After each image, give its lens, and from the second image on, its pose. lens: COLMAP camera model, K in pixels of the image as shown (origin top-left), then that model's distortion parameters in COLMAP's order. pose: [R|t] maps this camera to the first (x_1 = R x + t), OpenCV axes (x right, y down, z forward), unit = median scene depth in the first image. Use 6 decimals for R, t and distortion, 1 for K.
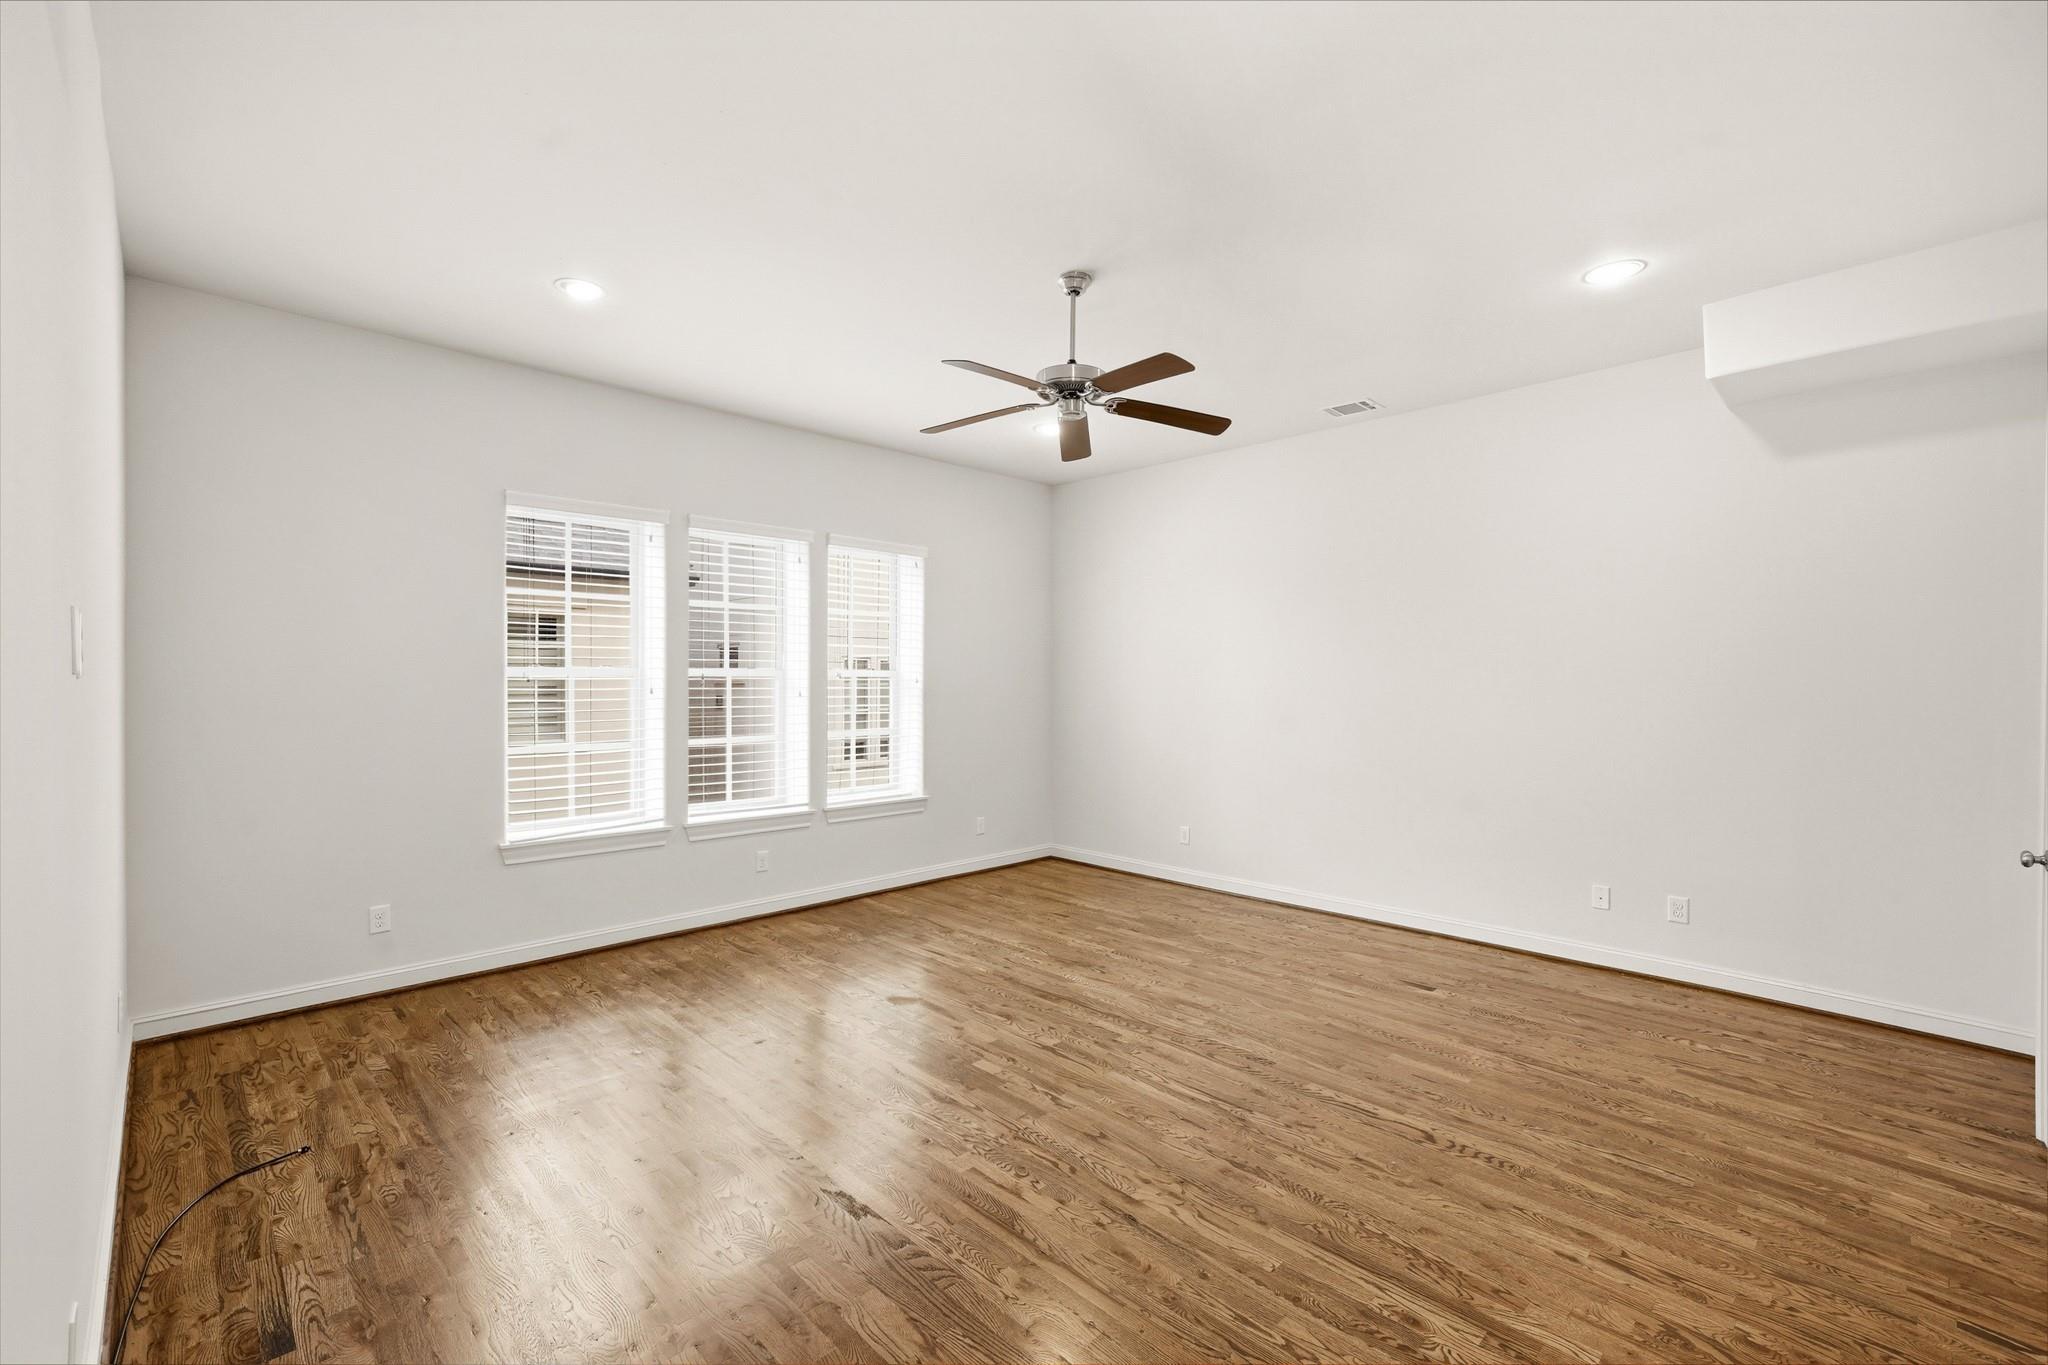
lens RADIAL K [[853.6, 0, 1024.0], [0, 853.6, 682.5], [0, 0, 1]] dist [0.000754, 0.000064]
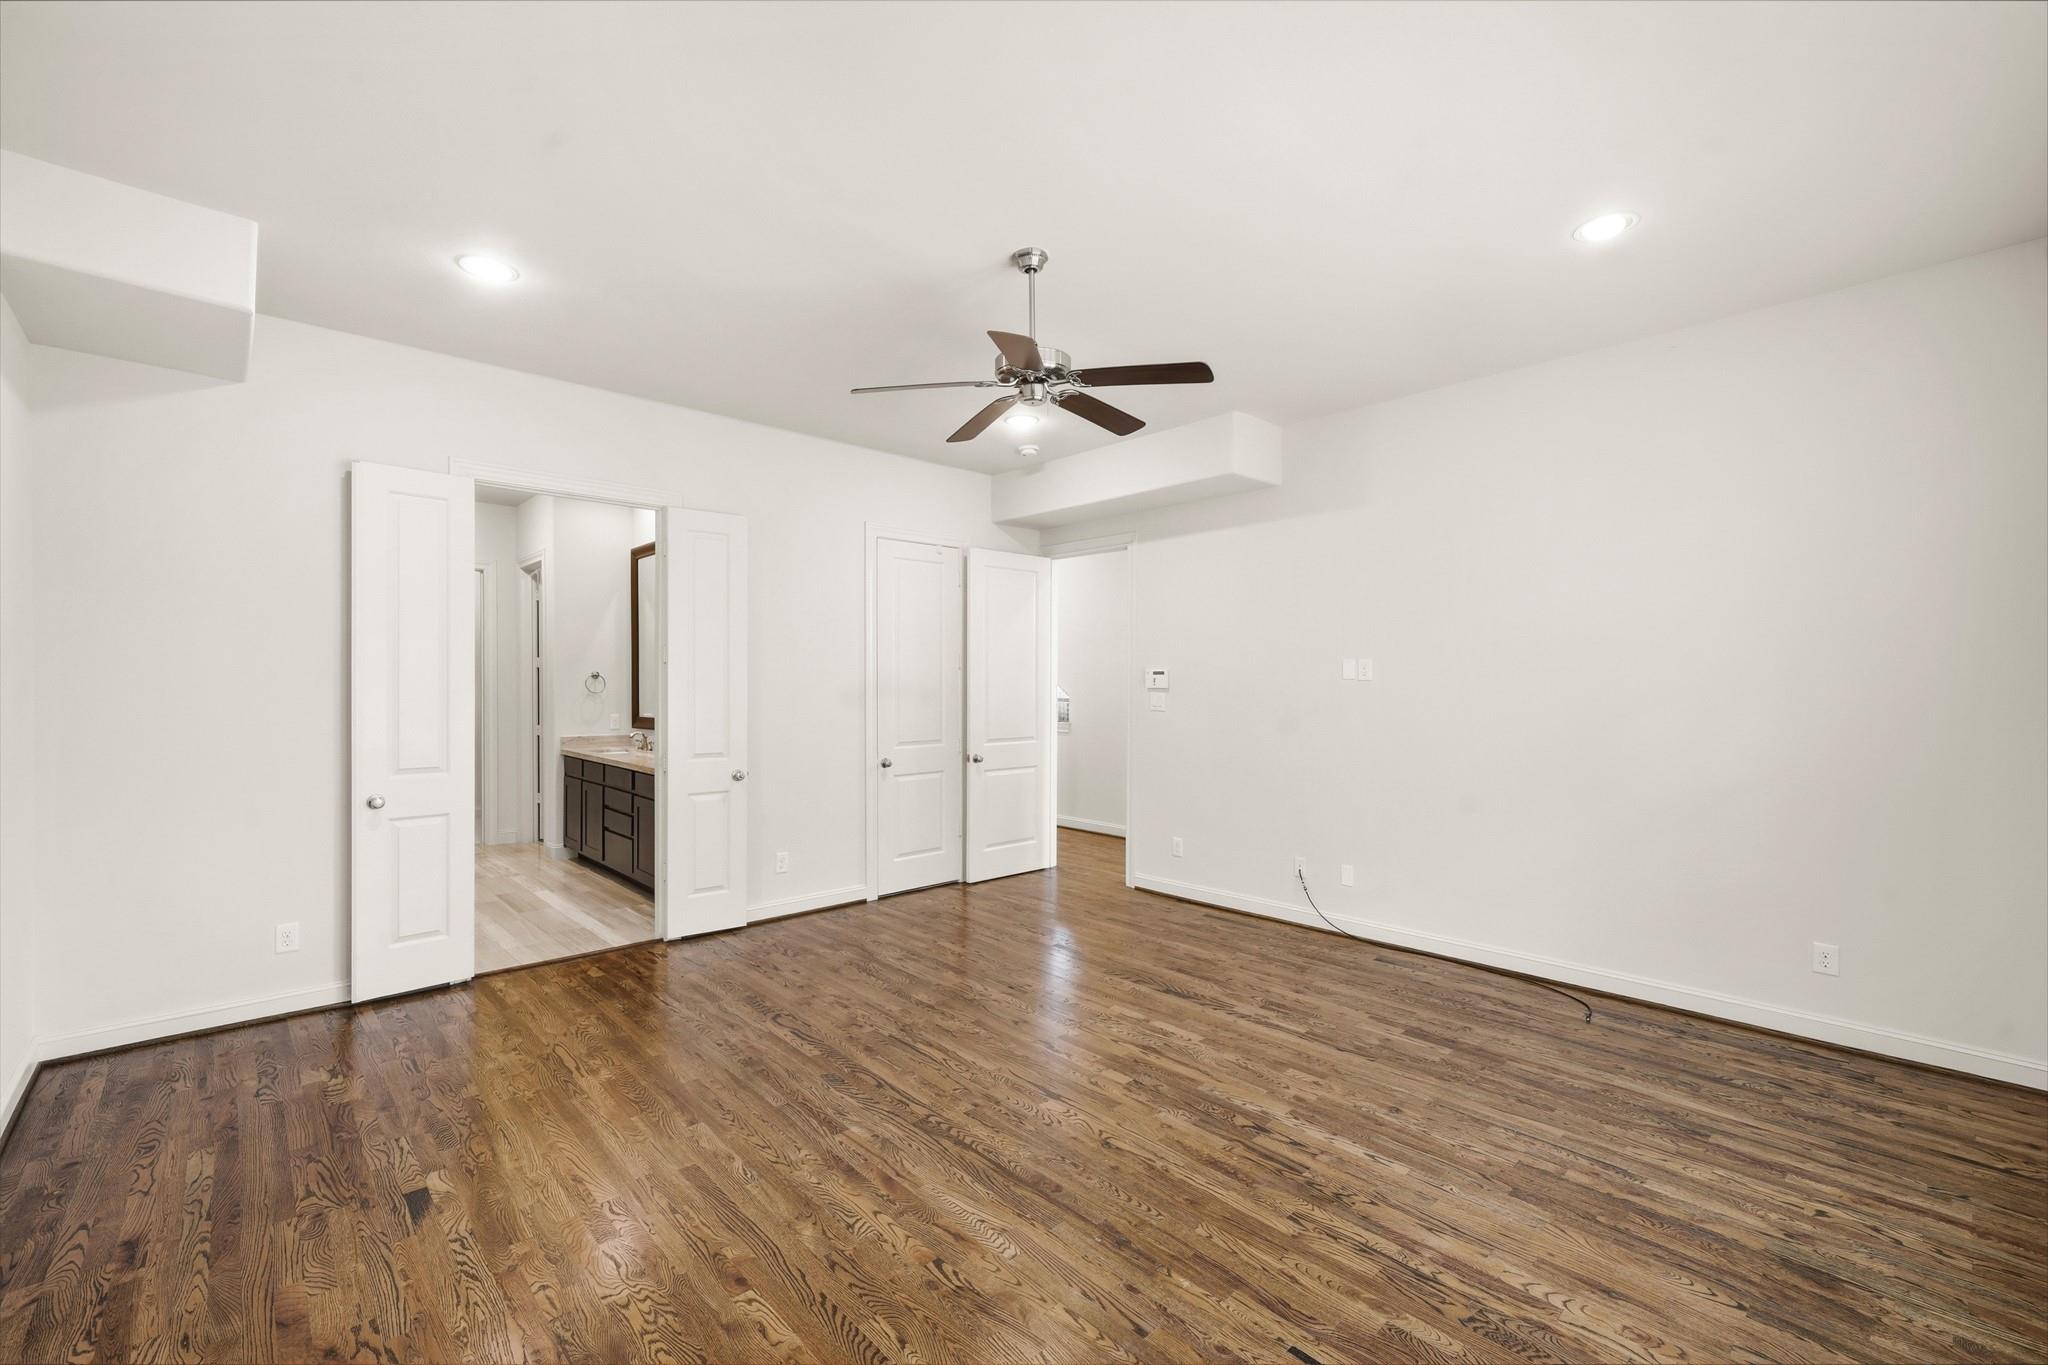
lens RADIAL K [[853.6, 0, 1024.0], [0, 853.6, 682.5], [0, 0, 1]] dist [0.000754, 0.000064]
pose [[-0.999634, -0.003498, 0.026833, 0.038200], [-0.003222, 0.999942, 0.010315, -0.012380], [-0.026867, 0.010225, -0.999587, 1.943773]]
